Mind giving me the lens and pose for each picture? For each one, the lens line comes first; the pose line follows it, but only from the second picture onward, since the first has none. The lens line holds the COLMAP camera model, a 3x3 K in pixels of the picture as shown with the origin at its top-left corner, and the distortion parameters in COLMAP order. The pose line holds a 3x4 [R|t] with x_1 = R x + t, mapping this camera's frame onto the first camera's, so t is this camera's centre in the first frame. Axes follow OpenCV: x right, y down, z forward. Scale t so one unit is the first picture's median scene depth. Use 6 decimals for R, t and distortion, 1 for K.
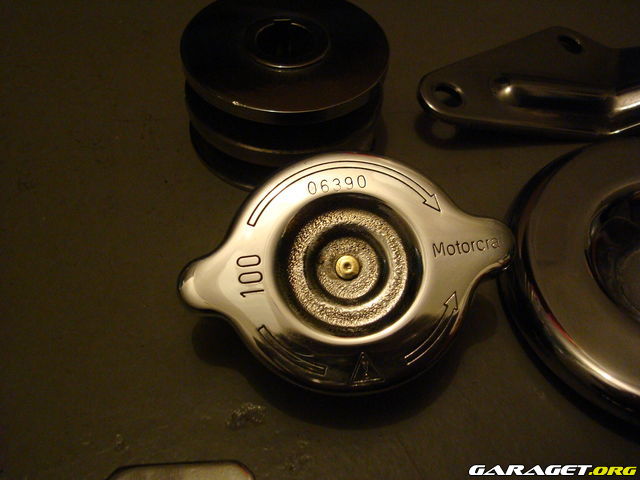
lens RADIAL K [[713.5, 0, 320.0], [0, 713.5, 240.0], [0, 0, 1]] dist [-0.027905, -0.015631]
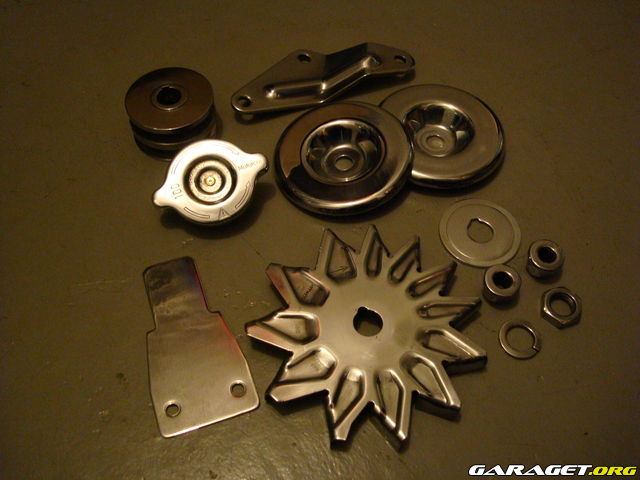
lens RADIAL K [[713.5, 0, 320.0], [0, 713.5, 240.0], [0, 0, 1]] dist [-0.027905, -0.015631]
pose [[0.969827, -0.223499, 0.097387, 0.113244], [0.214843, 0.972314, 0.091916, 0.084286], [-0.115234, -0.068219, 0.990993, -1.586985]]
